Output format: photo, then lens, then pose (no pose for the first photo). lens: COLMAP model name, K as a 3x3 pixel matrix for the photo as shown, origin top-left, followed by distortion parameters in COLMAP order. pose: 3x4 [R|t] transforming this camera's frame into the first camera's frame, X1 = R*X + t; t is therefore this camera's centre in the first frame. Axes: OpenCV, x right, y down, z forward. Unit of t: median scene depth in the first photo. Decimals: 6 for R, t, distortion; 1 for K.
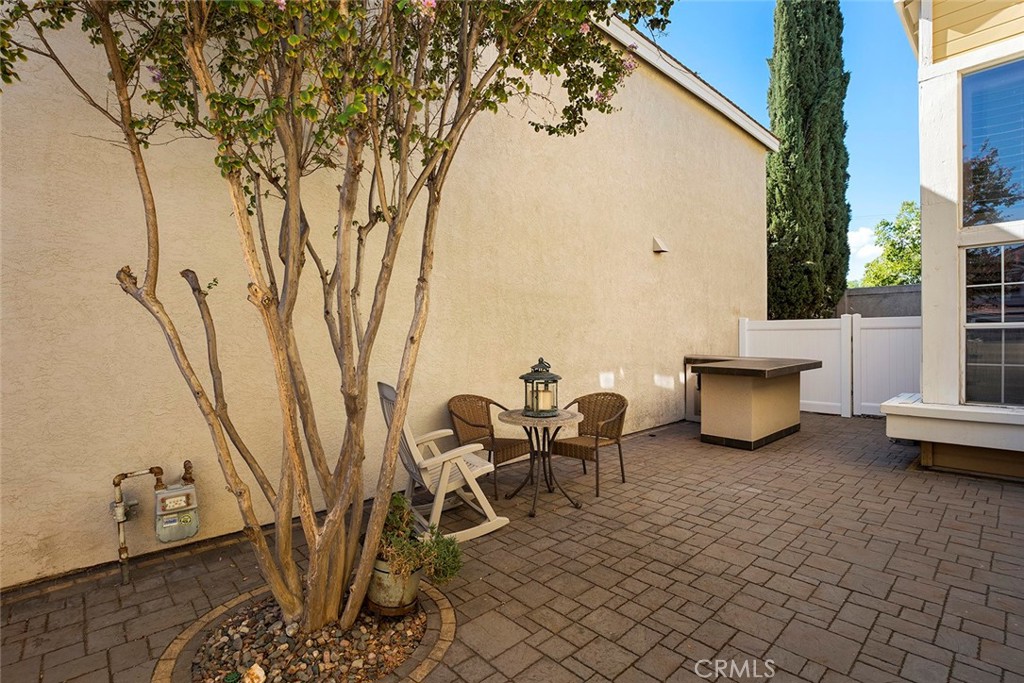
lens RADIAL K [[532.0, 0, 512.5], [0, 532.0, 347.2], [0, 0, 1]] dist [-0.002478, -0.000538]
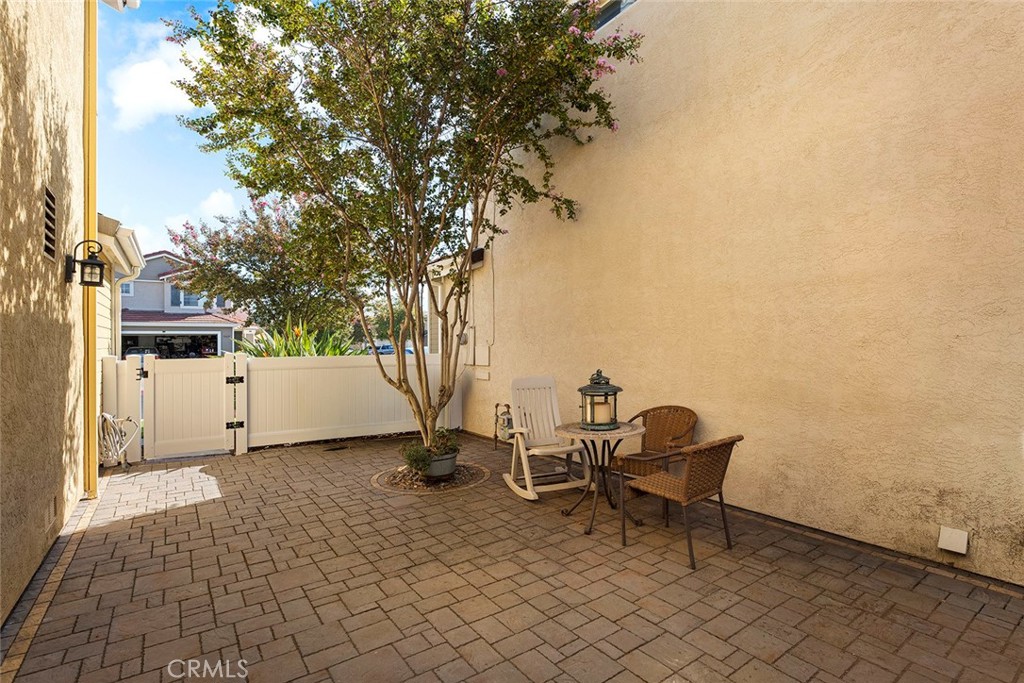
lens RADIAL K [[485.9, 0, 501.2], [0, 485.9, 342.0], [0, 0, 1]] dist [-0.001786, -0.000532]
pose [[-0.195756, 0.010247, -0.980599, 1.066225], [-0.003870, 0.999930, 0.011222, -0.044831], [0.980645, 0.005991, -0.195703, 1.105789]]
